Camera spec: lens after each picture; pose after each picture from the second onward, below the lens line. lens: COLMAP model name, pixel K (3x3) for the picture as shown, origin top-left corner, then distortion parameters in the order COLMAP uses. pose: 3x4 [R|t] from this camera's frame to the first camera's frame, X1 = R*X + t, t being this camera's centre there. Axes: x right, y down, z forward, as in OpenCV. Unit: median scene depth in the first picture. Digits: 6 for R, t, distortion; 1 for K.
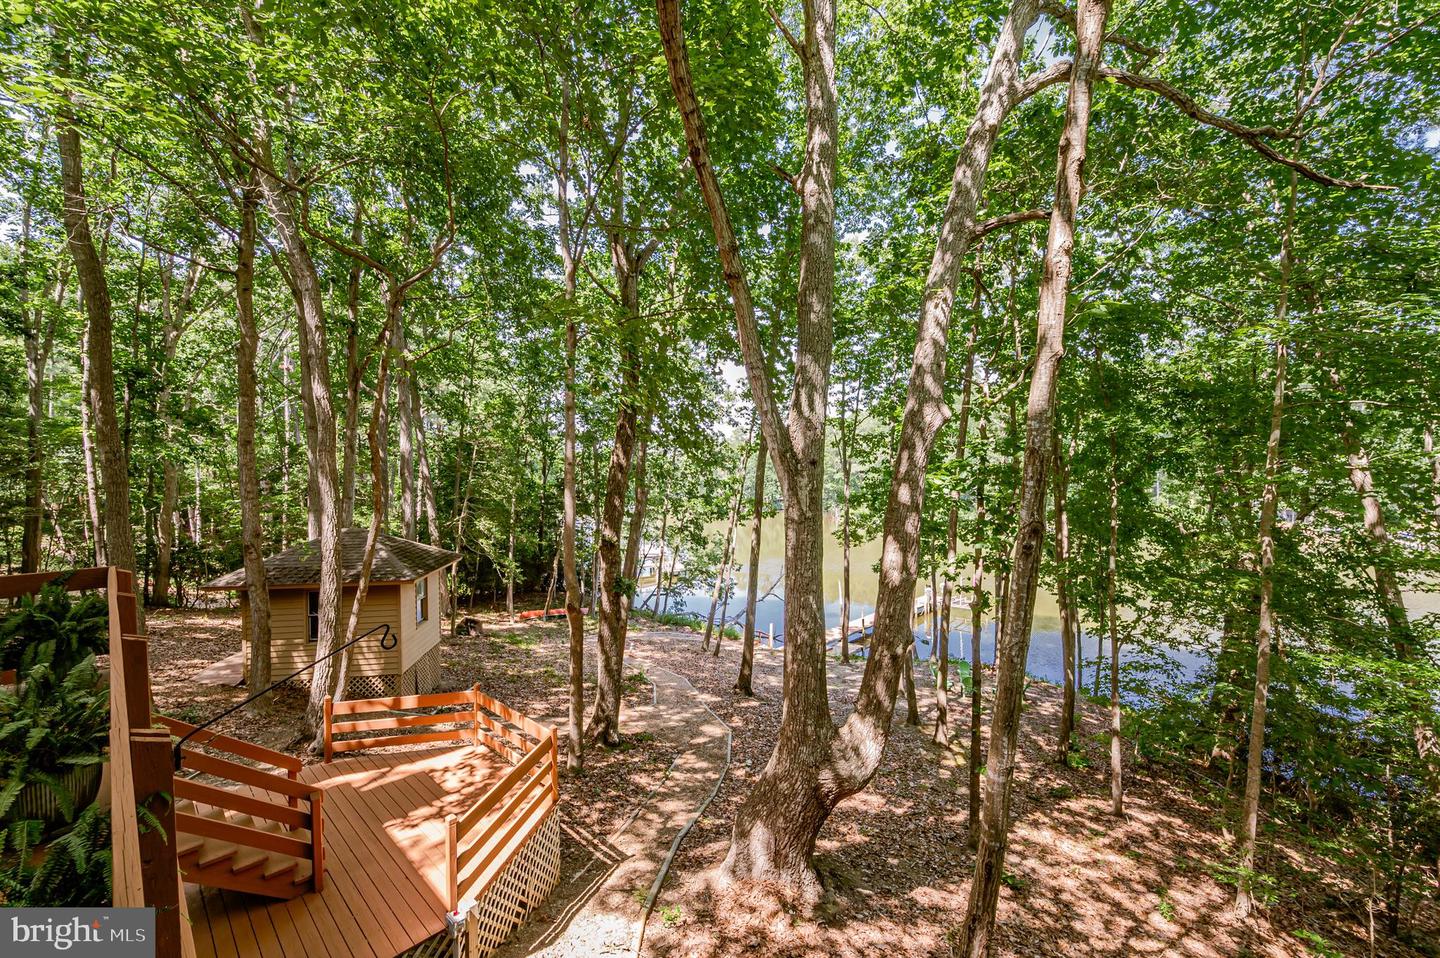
lens RADIAL K [[584.8, 0, 719.1], [0, 584.8, 481.1], [0, 0, 1]] dist [0.004106, 0.000277]
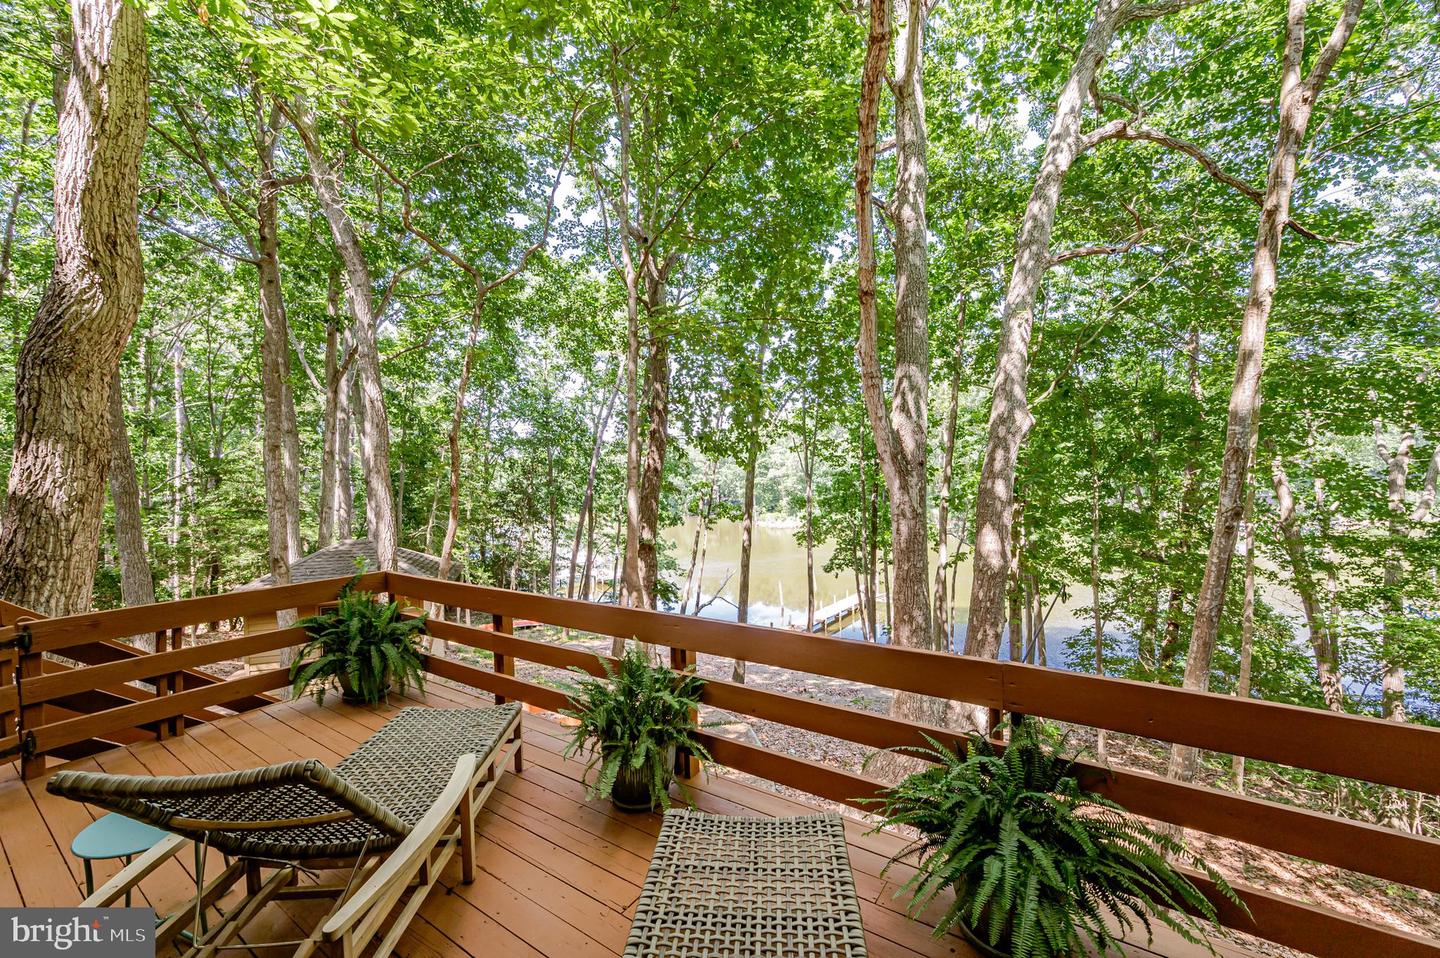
lens RADIAL K [[584.8, 0, 719.7], [0, 584.8, 477.0], [0, 0, 1]] dist [0.004106, 0.000277]
pose [[0.987384, -0.016590, 0.157470, -0.388373], [0.018510, 0.999771, -0.010734, 0.000692], [-0.157256, 0.013513, 0.987465, -0.028887]]
